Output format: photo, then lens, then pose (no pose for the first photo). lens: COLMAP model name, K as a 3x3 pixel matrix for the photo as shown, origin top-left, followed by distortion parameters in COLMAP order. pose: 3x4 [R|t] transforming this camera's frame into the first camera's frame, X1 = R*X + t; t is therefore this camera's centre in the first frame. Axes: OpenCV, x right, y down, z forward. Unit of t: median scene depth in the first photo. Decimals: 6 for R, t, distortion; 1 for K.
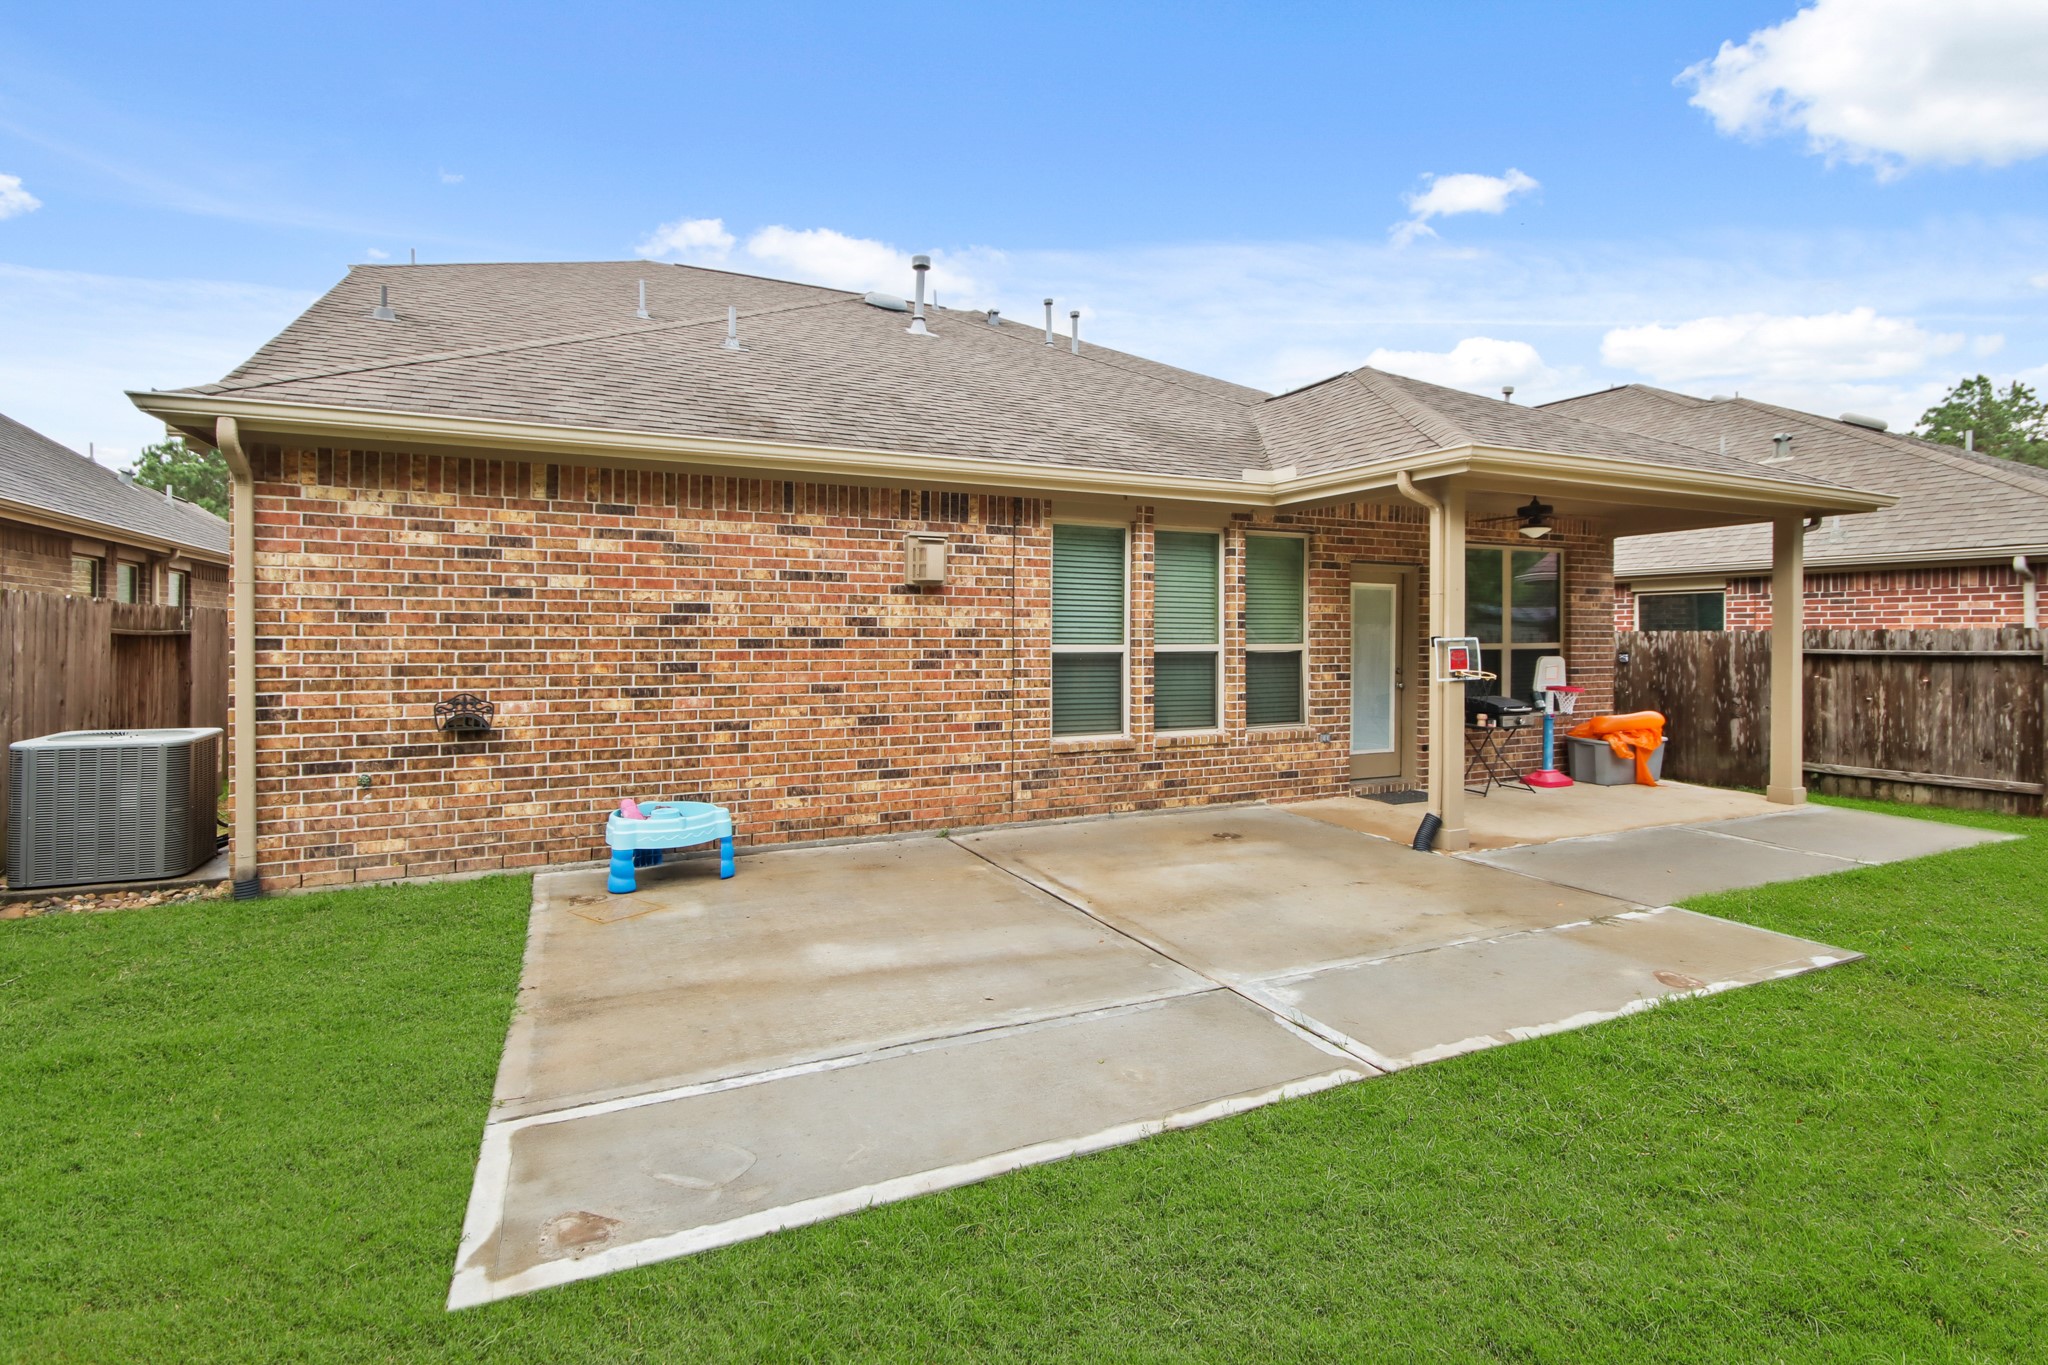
lens RADIAL K [[967.7, 0, 1028.2], [0, 967.7, 622.5], [0, 0, 1]] dist [0.022254, -0.004028]
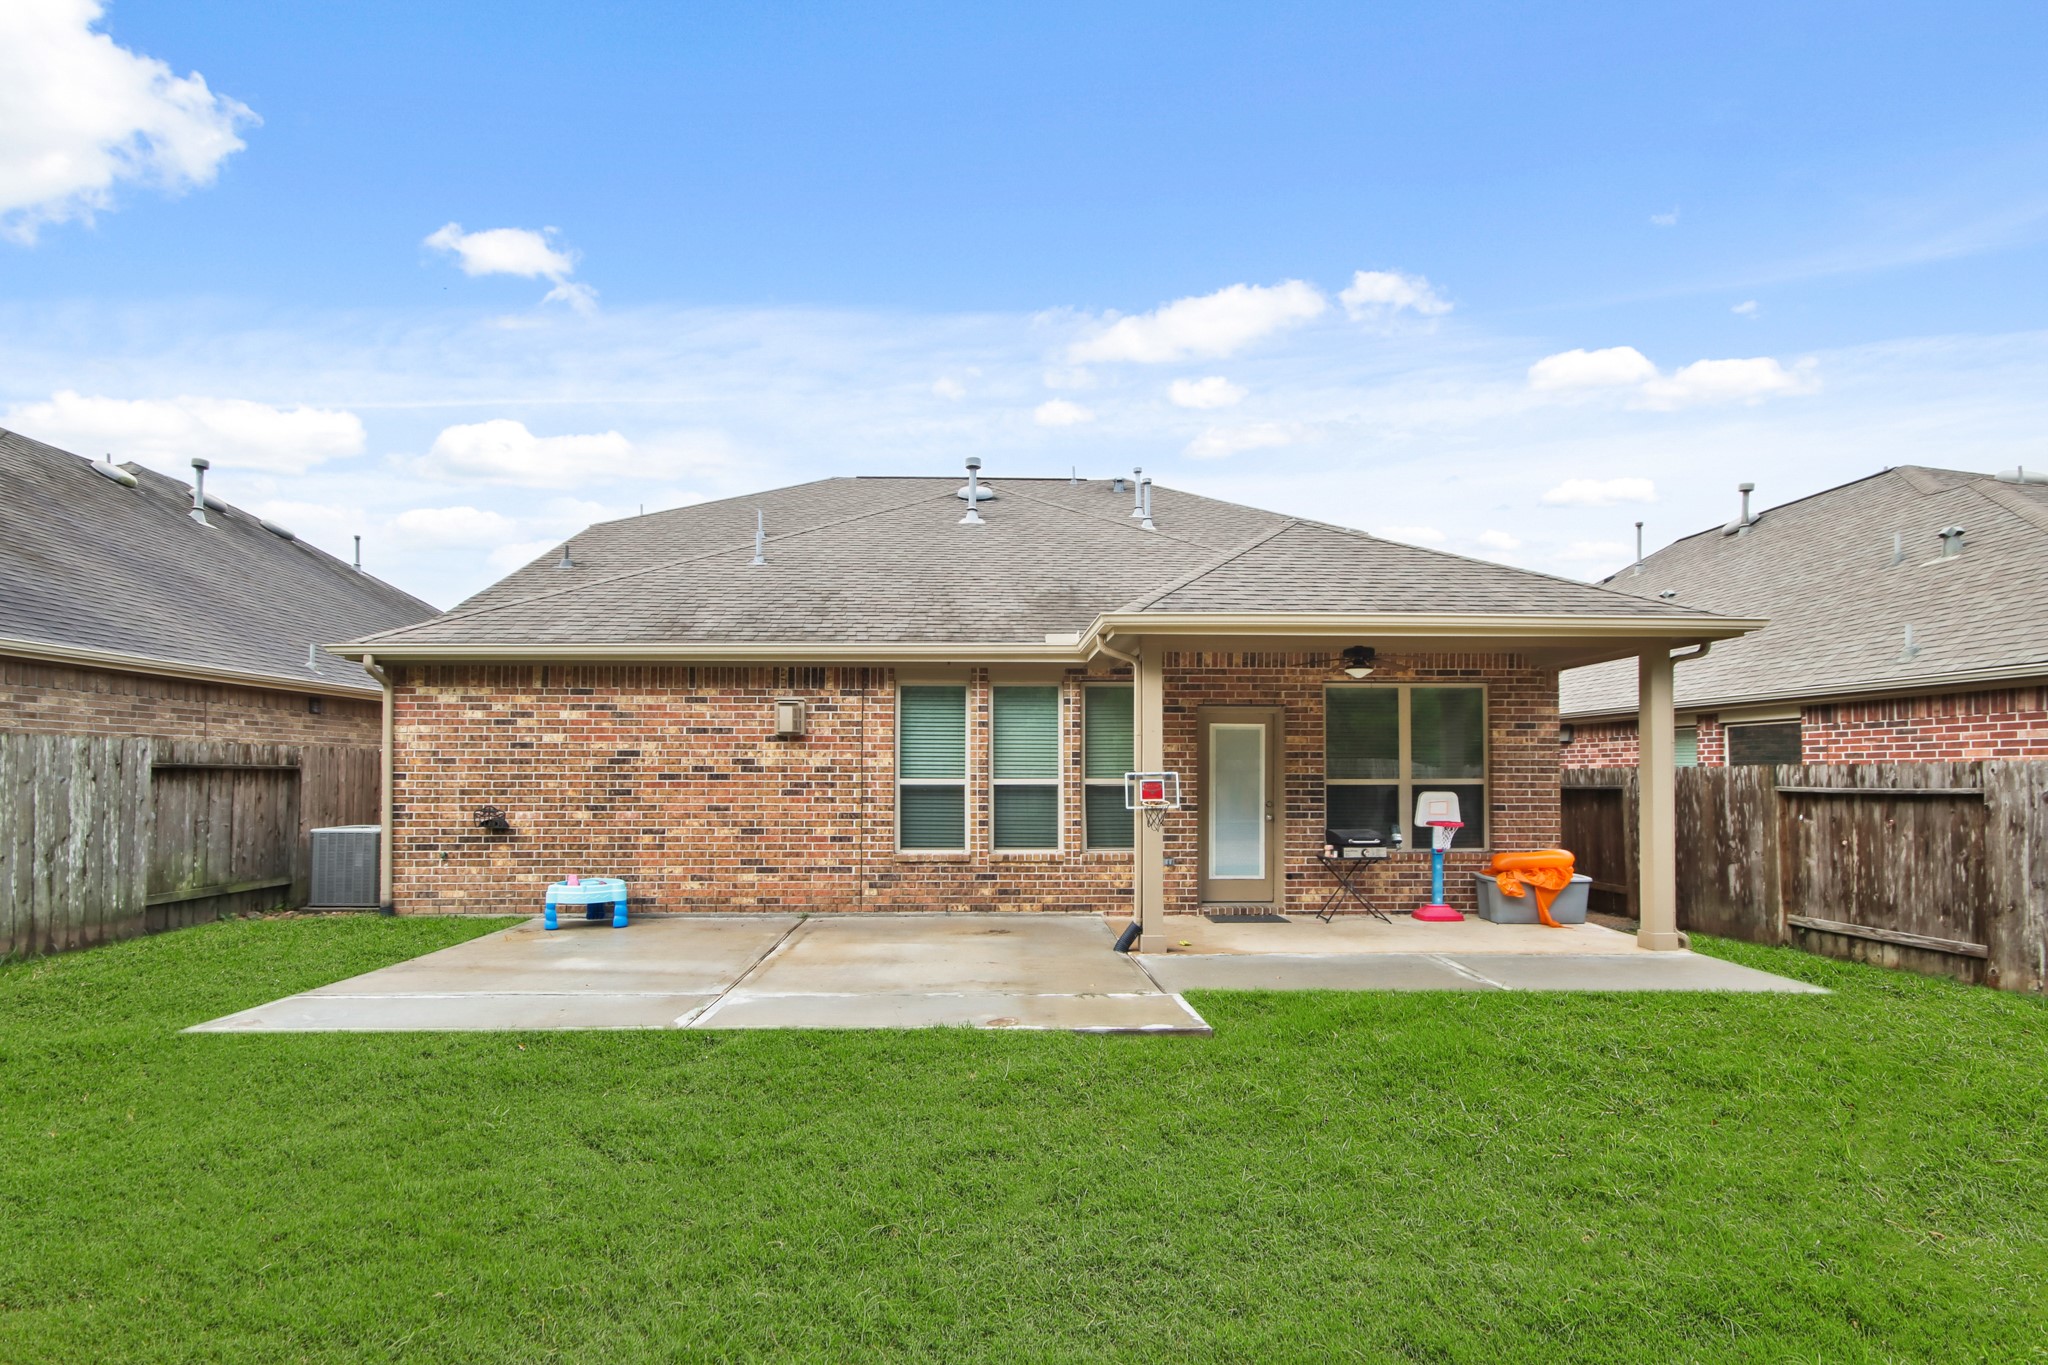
lens RADIAL K [[967.7, 0, 1009.7], [0, 967.7, 740.1], [0, 0, 1]] dist [0.022254, -0.004028]
pose [[0.914653, -0.014360, -0.403985, 0.696598], [0.005631, 0.999725, -0.022785, 0.001824], [0.404201, 0.018566, 0.914482, -0.133443]]
